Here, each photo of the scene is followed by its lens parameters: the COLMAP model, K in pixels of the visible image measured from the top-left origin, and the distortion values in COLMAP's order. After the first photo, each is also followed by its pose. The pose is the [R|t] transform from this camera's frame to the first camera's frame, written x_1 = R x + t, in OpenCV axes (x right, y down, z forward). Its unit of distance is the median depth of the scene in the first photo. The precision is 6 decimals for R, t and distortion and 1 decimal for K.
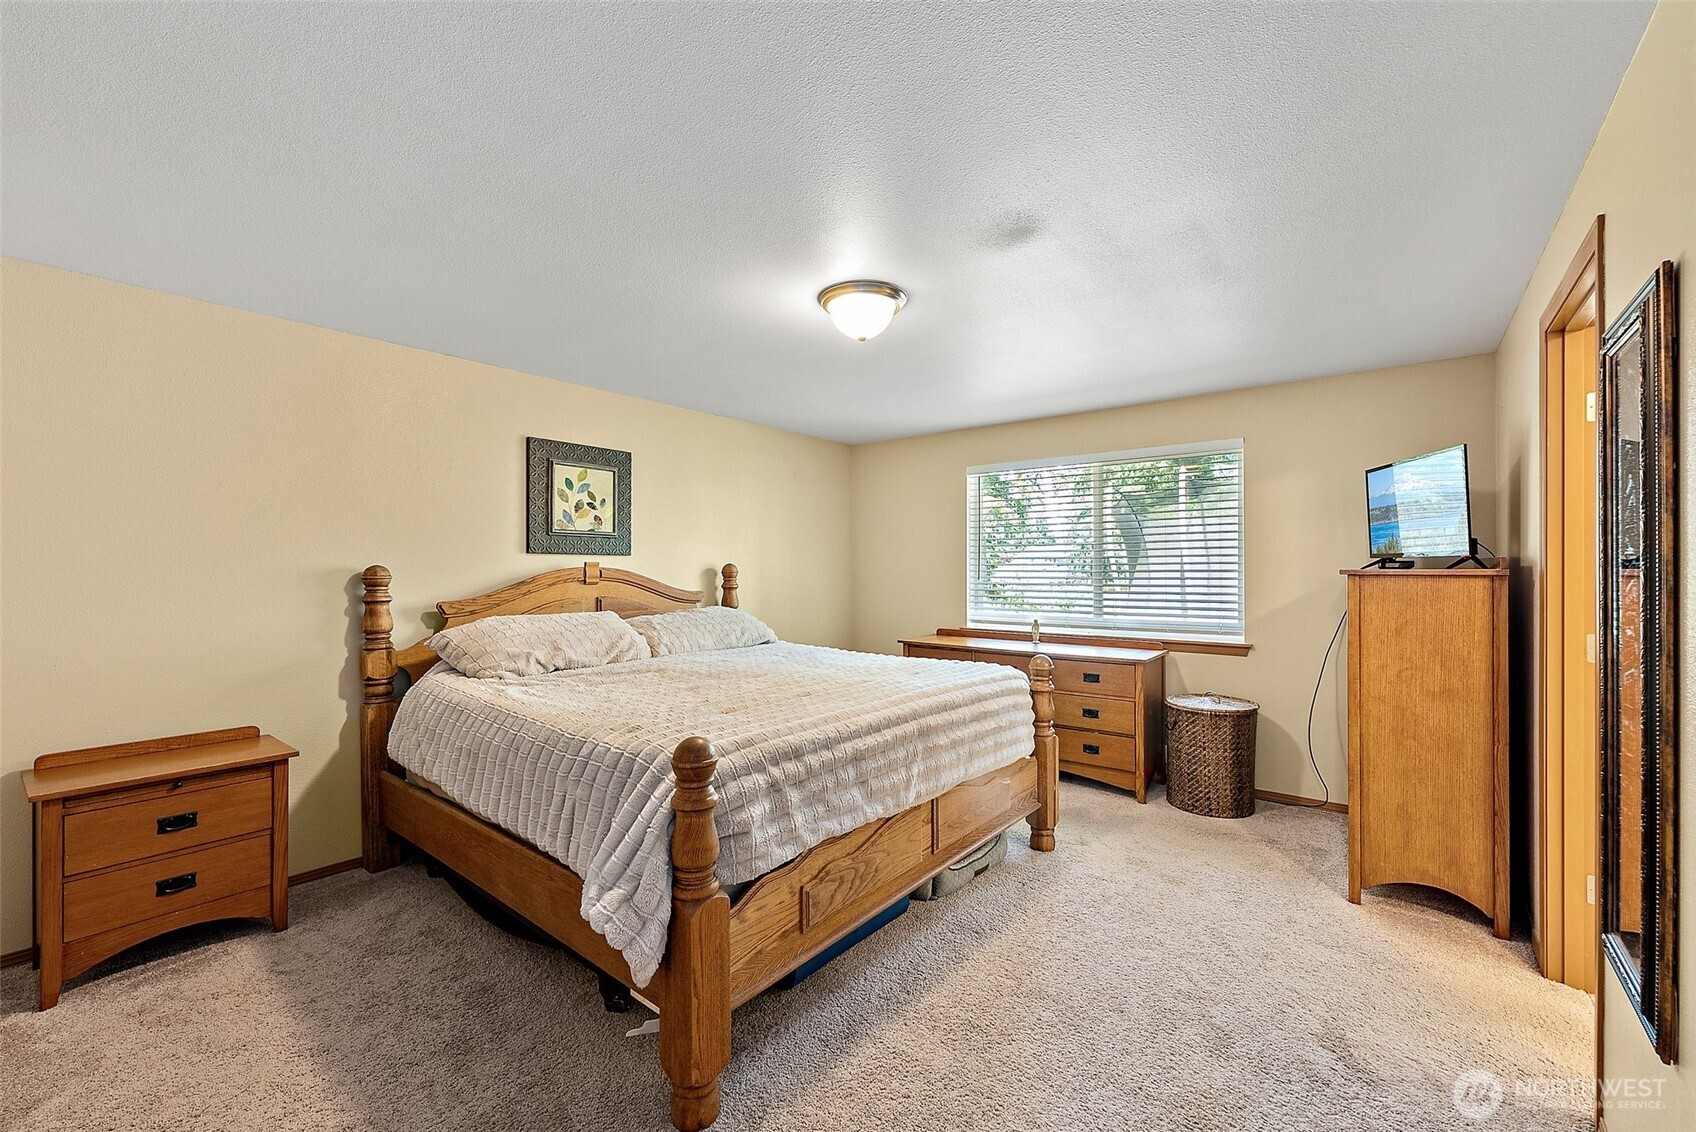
lens RADIAL K [[688.3, 0, 857.7], [0, 688.3, 567.0], [0, 0, 1]] dist [0.001648, -0.000095]
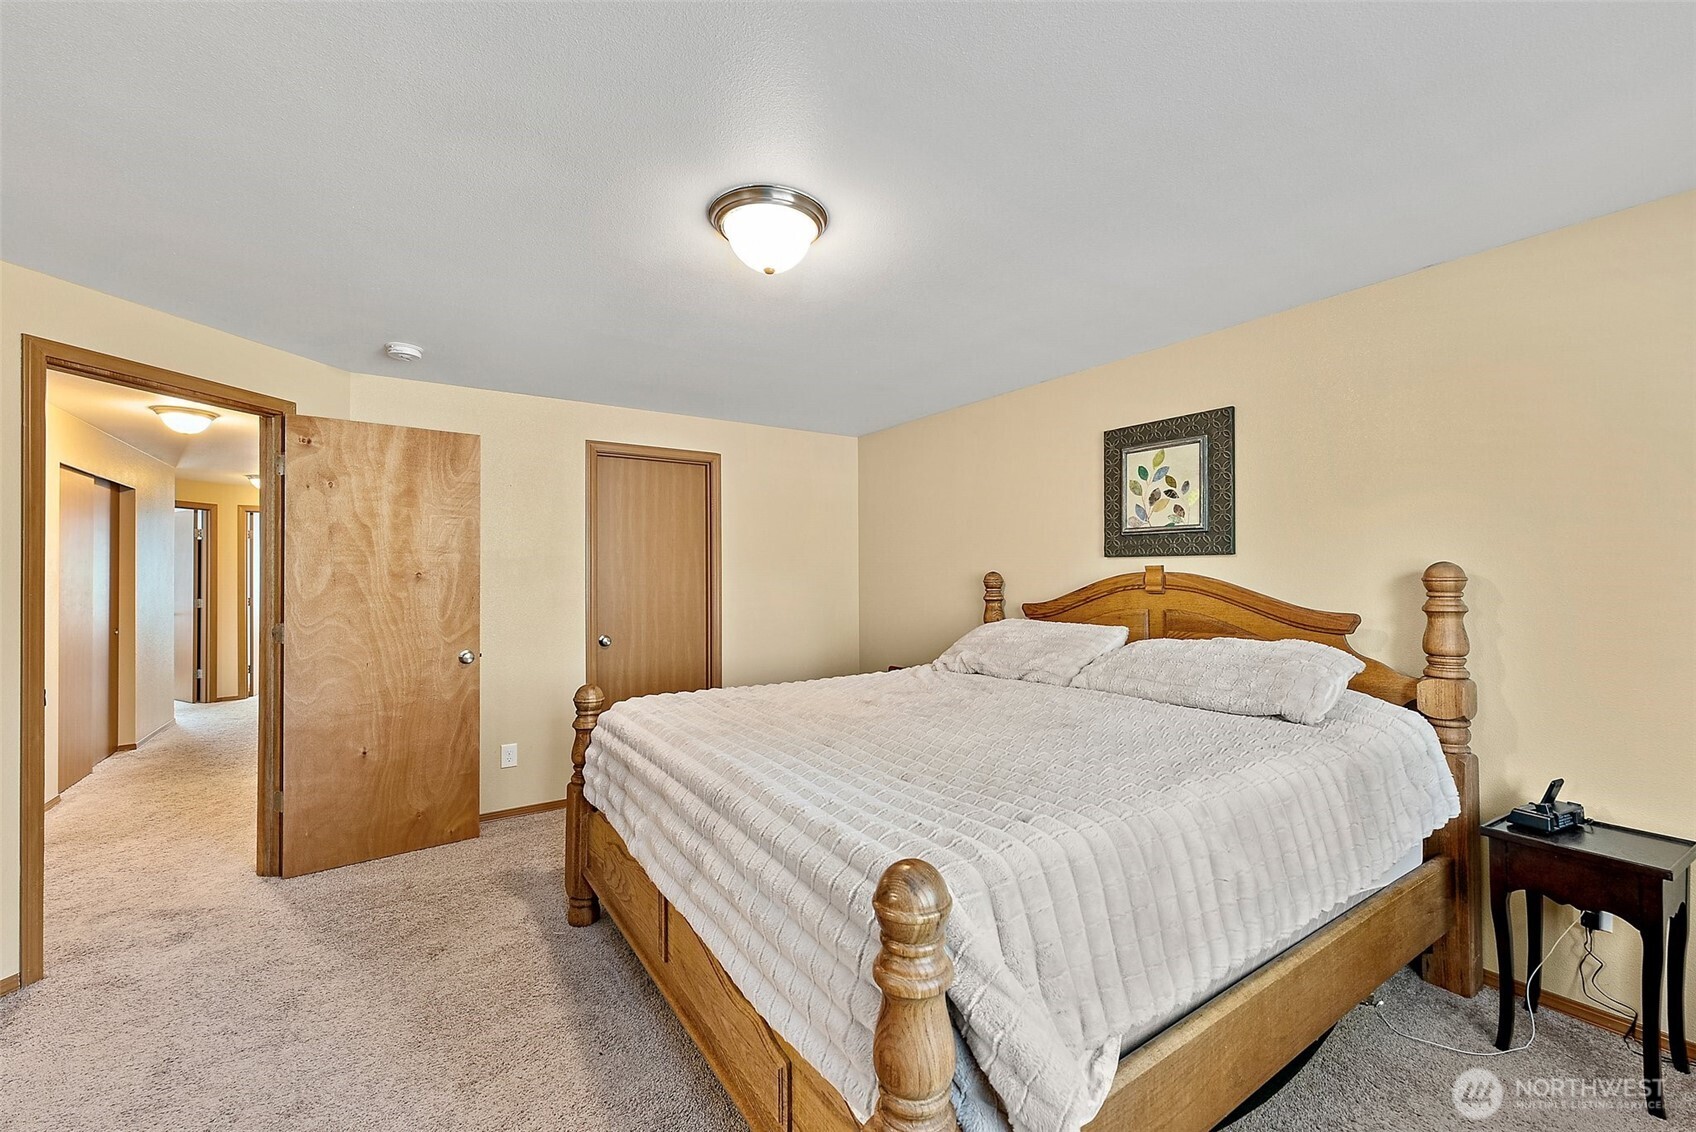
lens RADIAL K [[688.3, 0, 857.7], [0, 688.3, 567.0], [0, 0, 1]] dist [0.001648, -0.000095]
pose [[-0.295339, -0.008906, -0.955351, 0.478138], [0.008088, 0.999897, -0.011821, 0.001320], [0.955358, -0.011218, -0.295237, 0.903098]]
